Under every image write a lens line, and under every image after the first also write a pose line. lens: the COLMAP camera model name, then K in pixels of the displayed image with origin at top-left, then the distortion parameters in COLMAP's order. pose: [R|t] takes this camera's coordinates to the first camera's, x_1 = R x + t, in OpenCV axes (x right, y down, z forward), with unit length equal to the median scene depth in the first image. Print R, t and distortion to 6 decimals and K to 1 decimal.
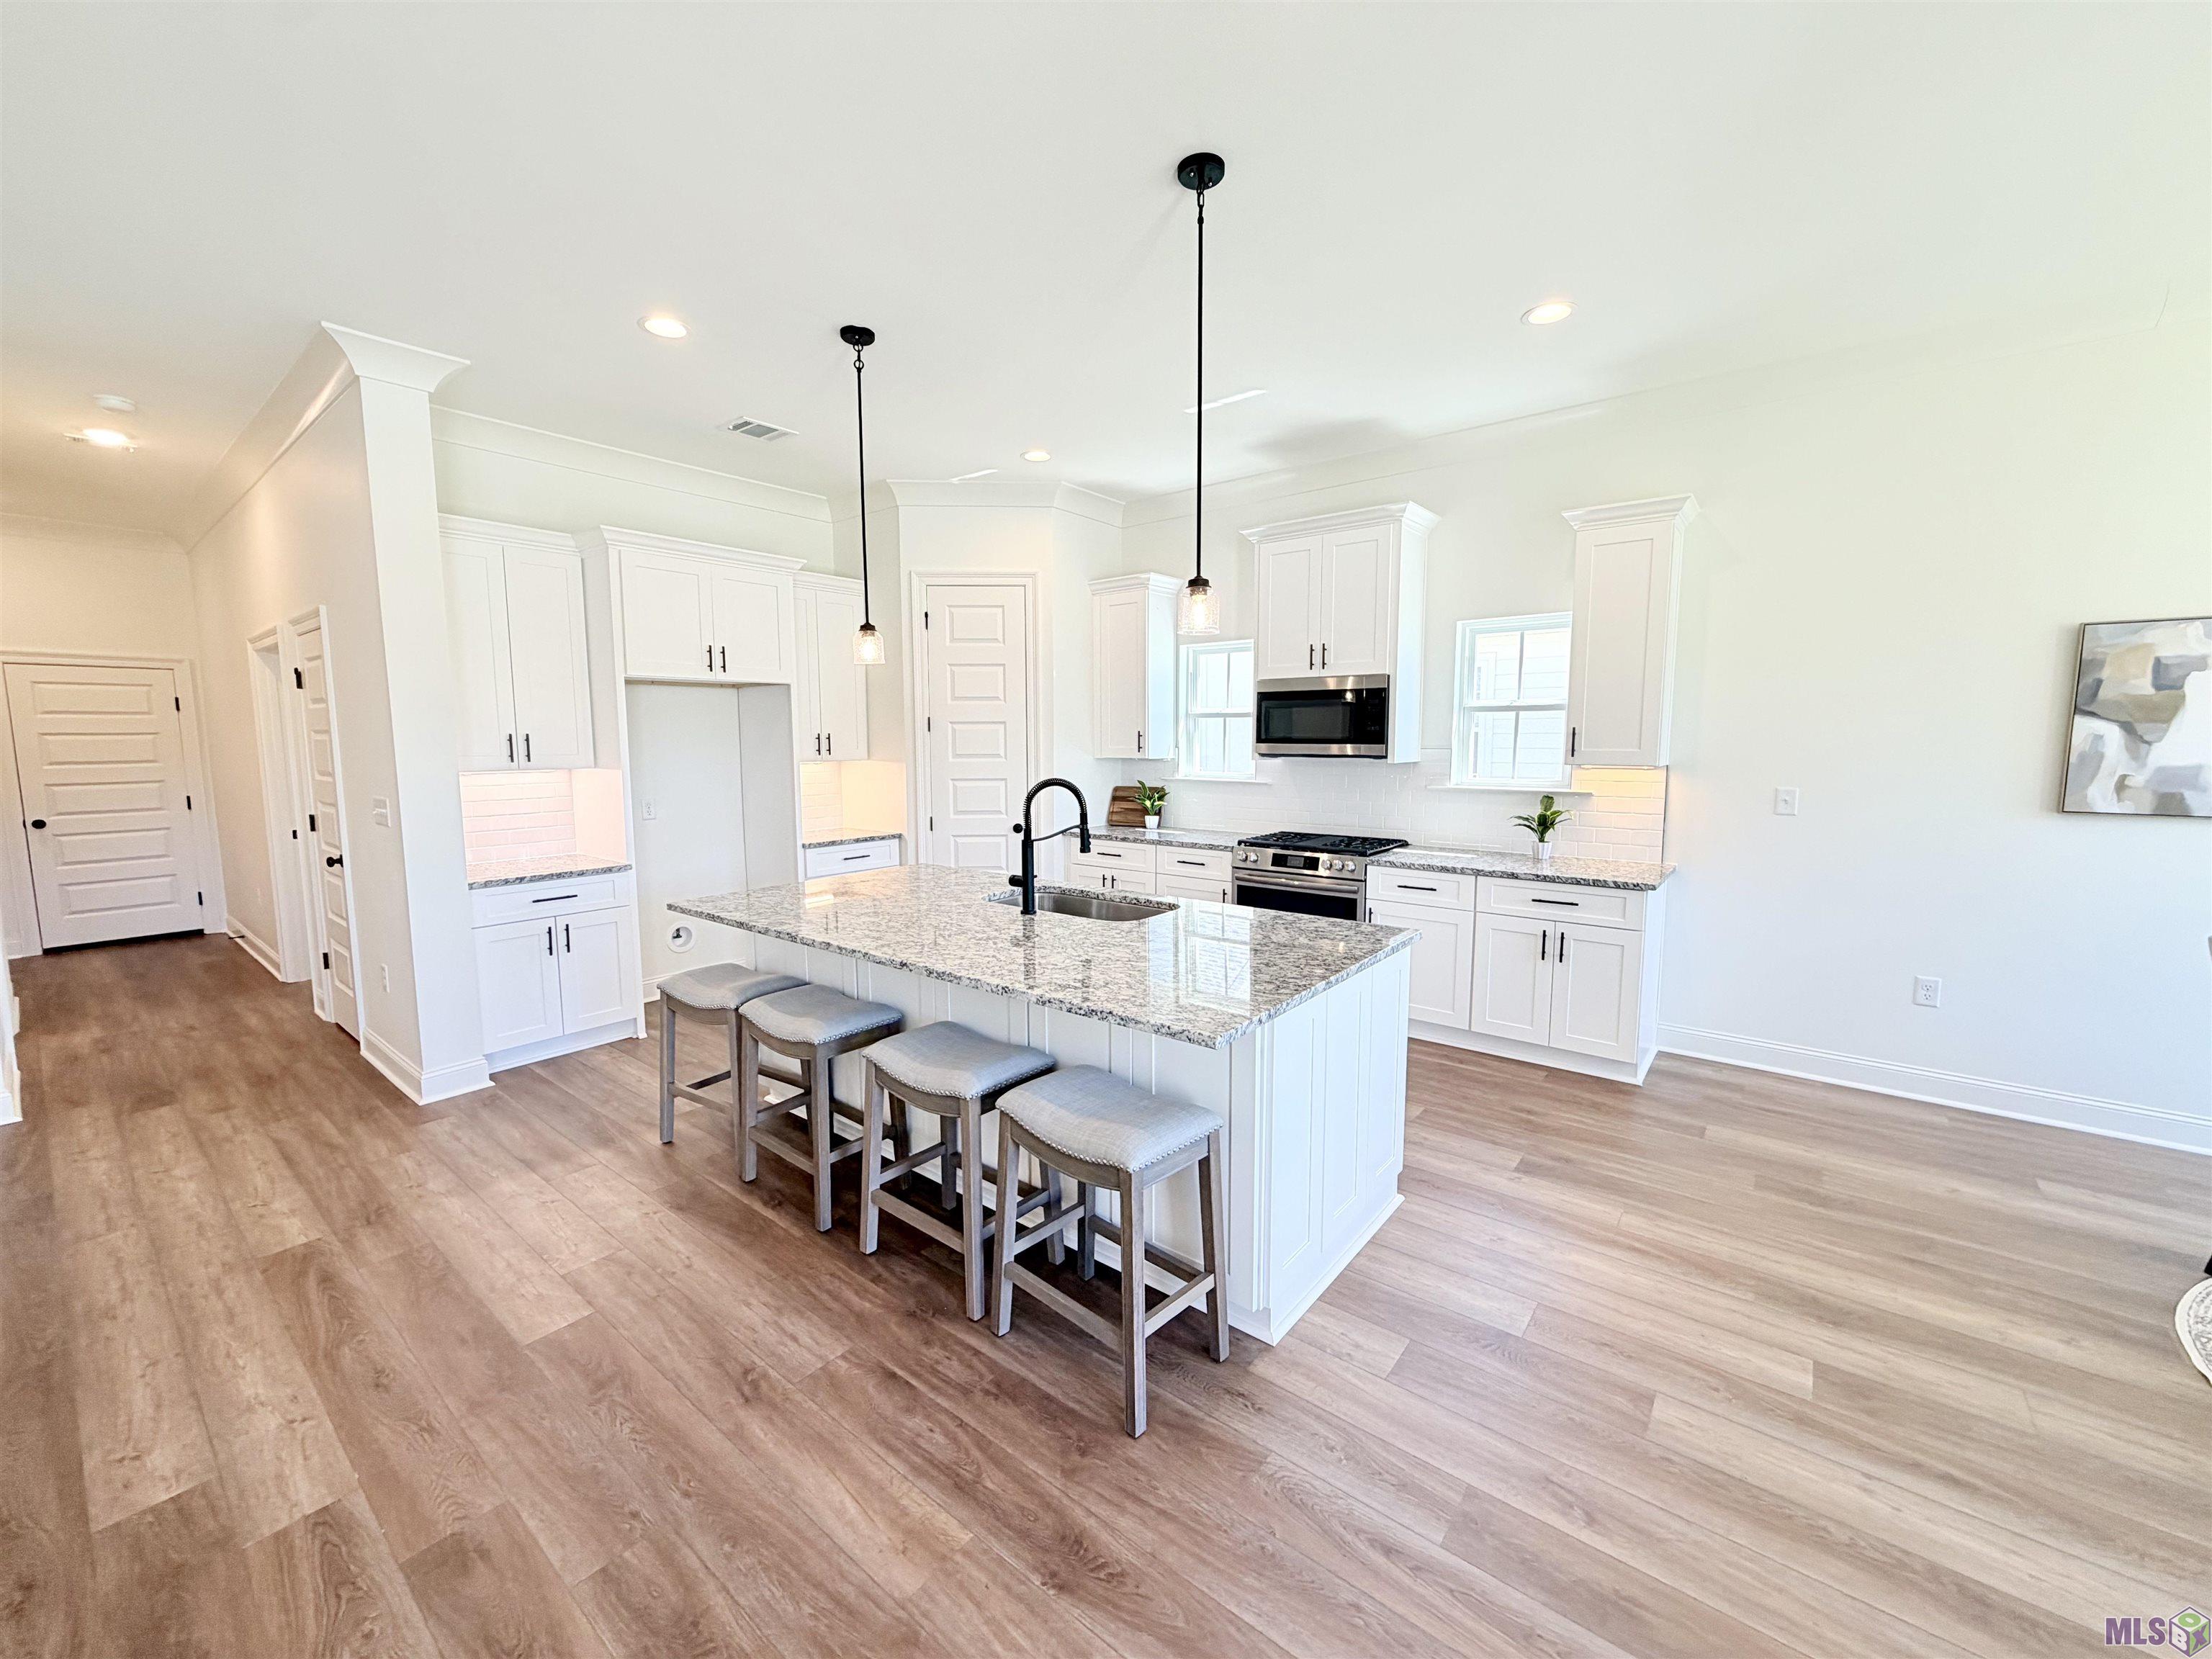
lens RADIAL K [[877.4, 0, 1100.5], [0, 877.4, 827.4], [0, 0, 1]] dist [-0.000074, -0.000066]
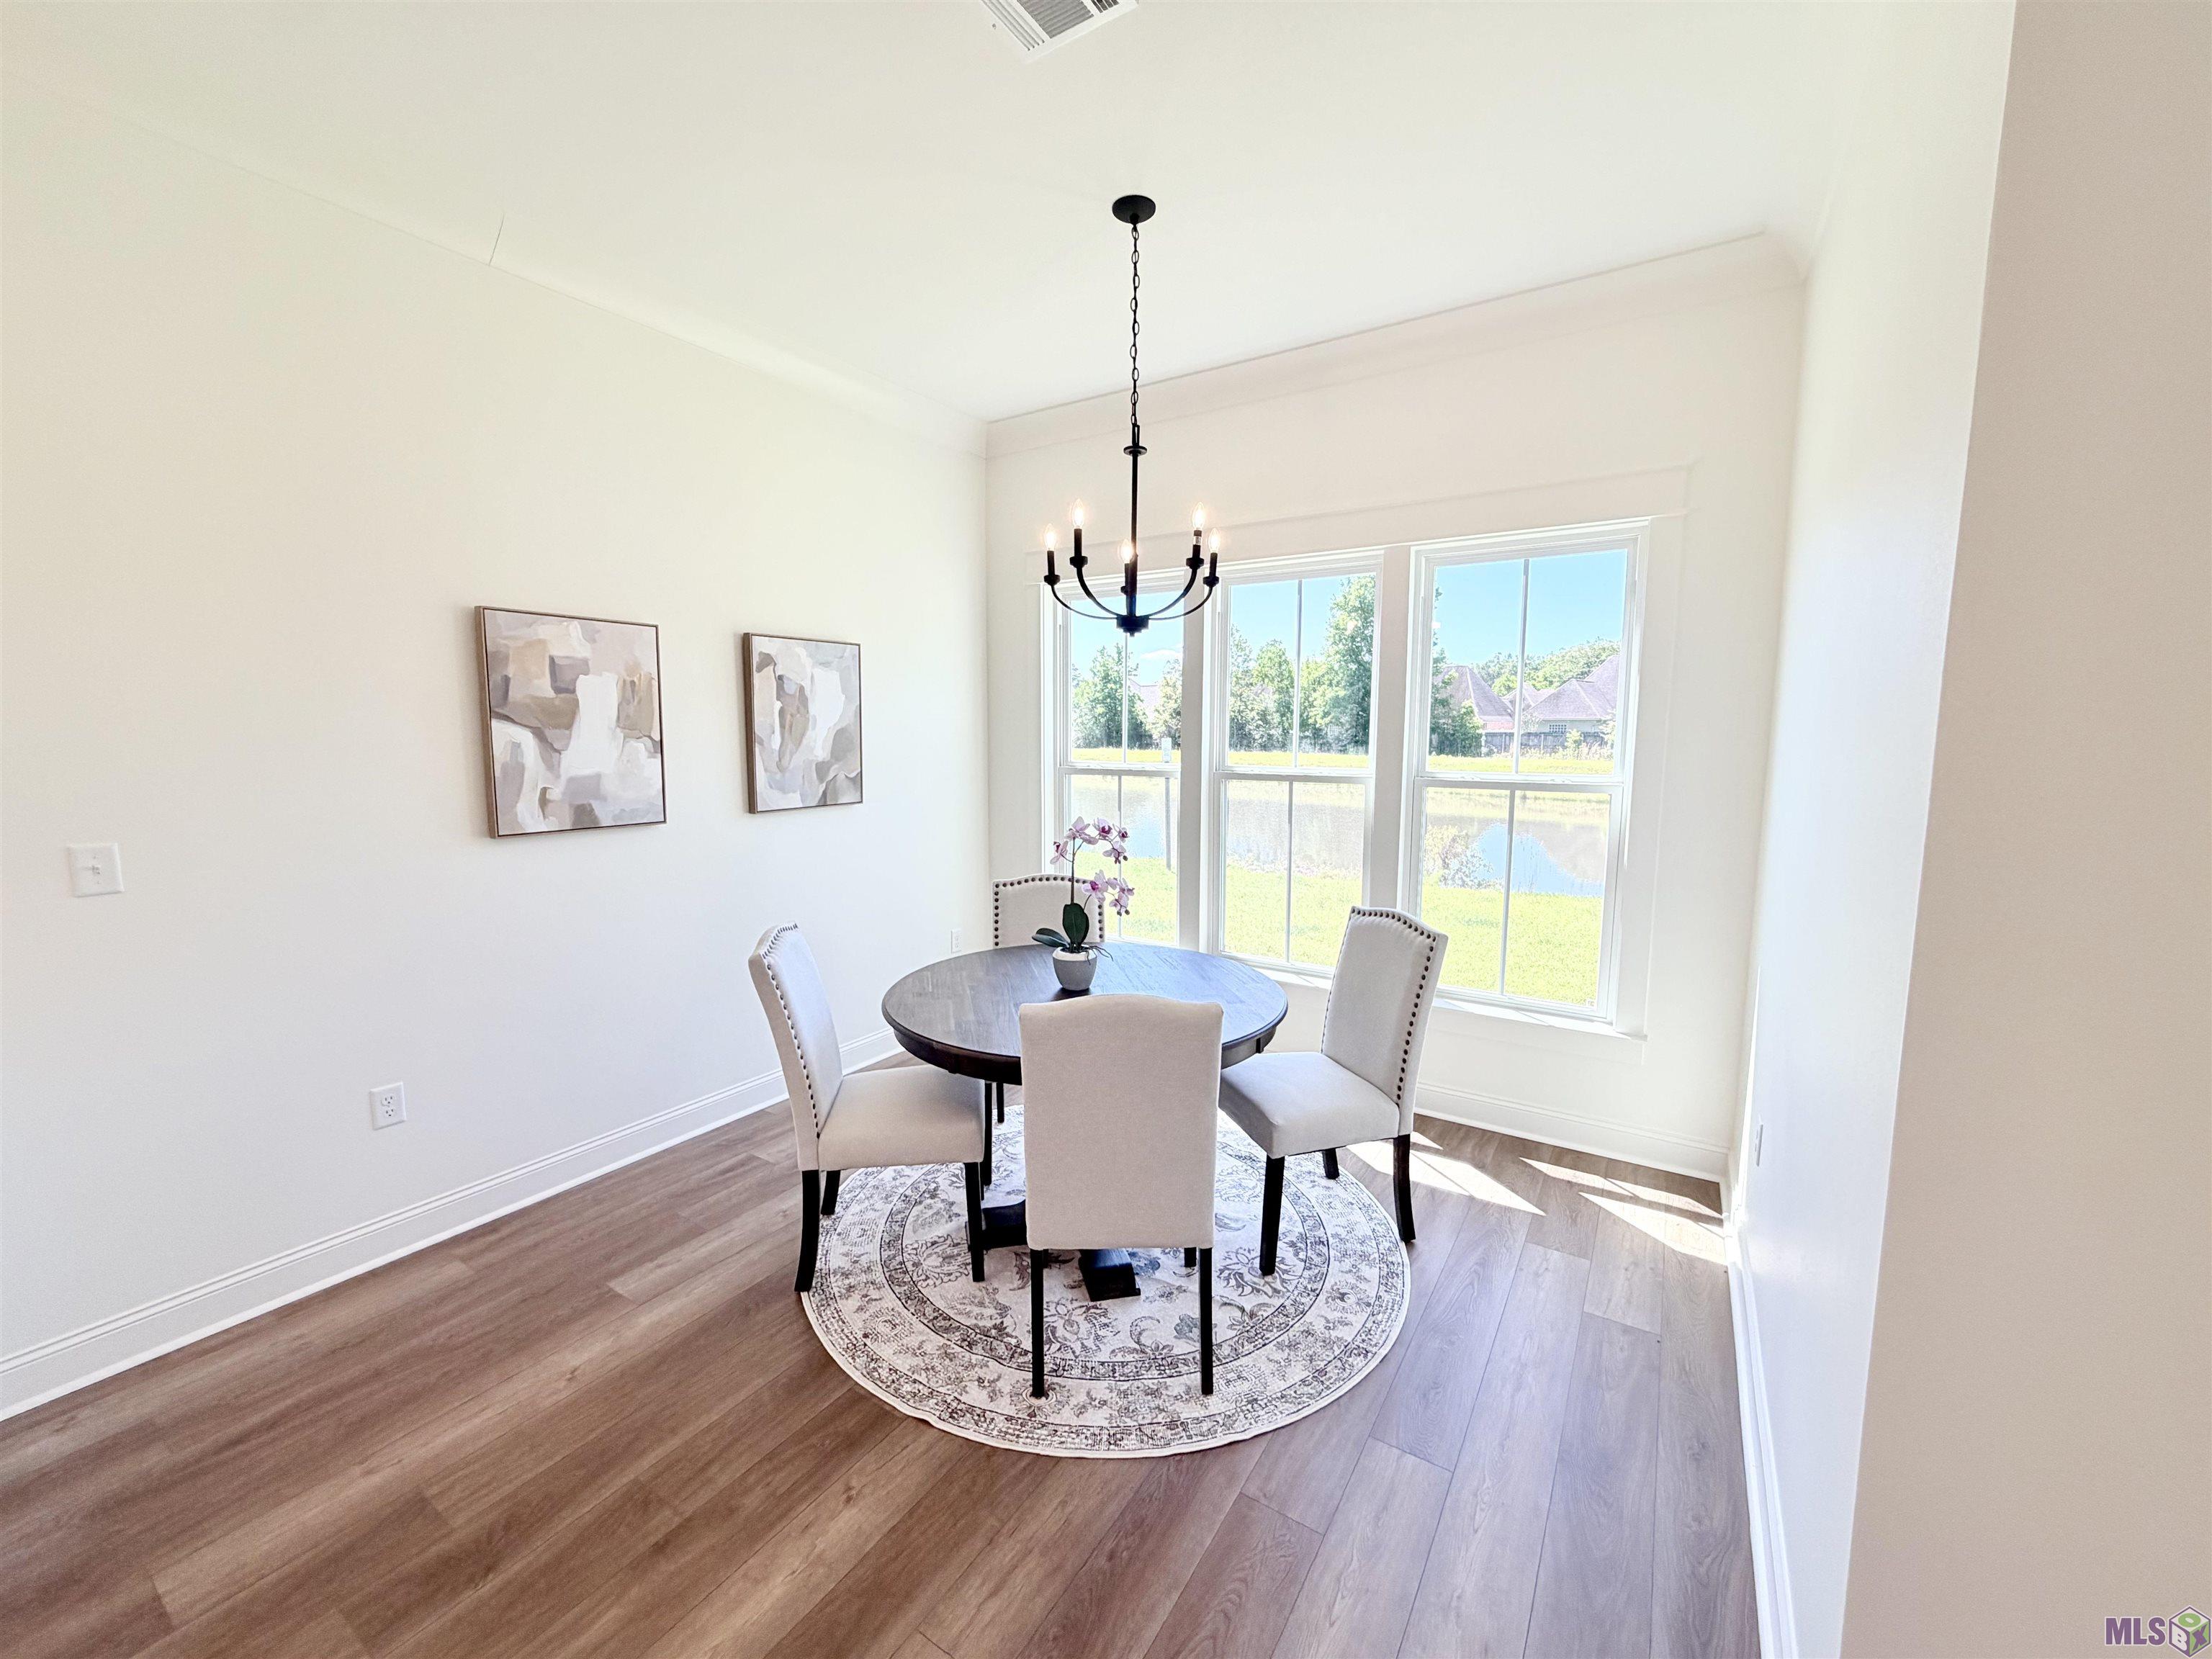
lens RADIAL K [[877.4, 0, 1100.5], [0, 877.4, 827.4], [0, 0, 1]] dist [-0.000074, -0.000066]
pose [[-0.100569, -0.106139, 0.989252, 0.207776], [0.101837, 0.987973, 0.116355, -0.058571], [-0.989705, 0.112444, -0.088551, 0.468148]]
